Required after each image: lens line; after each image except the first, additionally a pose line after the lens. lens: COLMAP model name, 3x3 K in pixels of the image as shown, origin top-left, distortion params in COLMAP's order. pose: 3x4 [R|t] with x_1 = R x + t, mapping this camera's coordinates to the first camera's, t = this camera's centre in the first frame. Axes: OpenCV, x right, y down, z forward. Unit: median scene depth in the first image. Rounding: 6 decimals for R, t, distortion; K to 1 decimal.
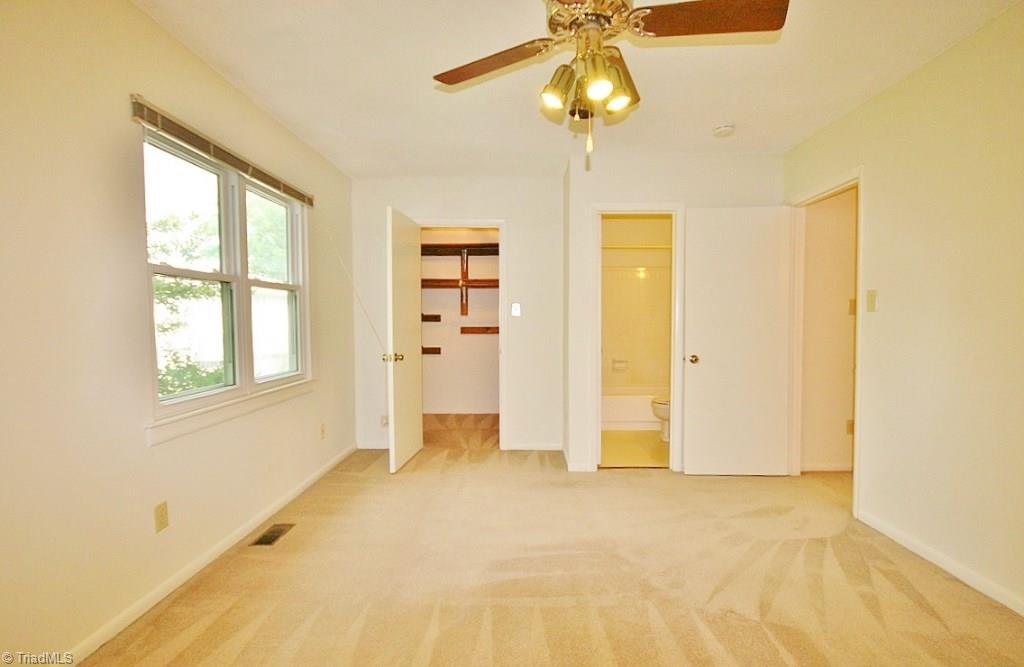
lens RADIAL K [[484.6, 0, 510.6], [0, 484.6, 340.9], [0, 0, 1]] dist [0.001376, -0.000329]
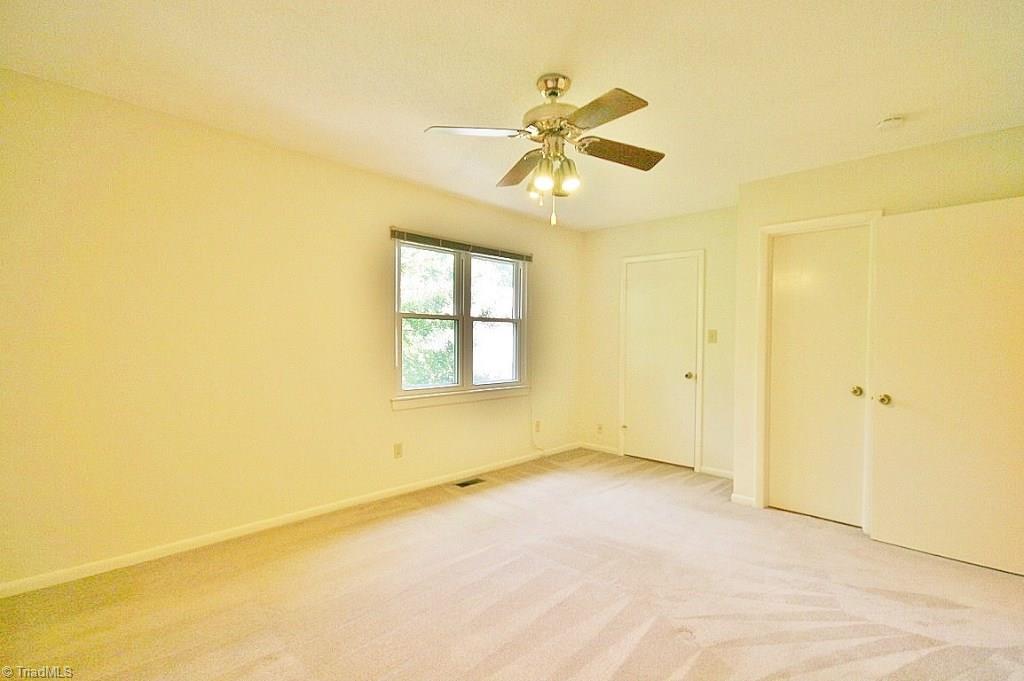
lens RADIAL K [[465.5, 0, 506.6], [0, 465.5, 346.8], [0, 0, 1]] dist [-0.001007, -0.000745]
pose [[0.730337, 0.022334, -0.682722, 0.583921], [-0.042234, 0.999030, -0.012499, -0.018091], [0.681780, 0.037963, 0.730571, -0.016224]]
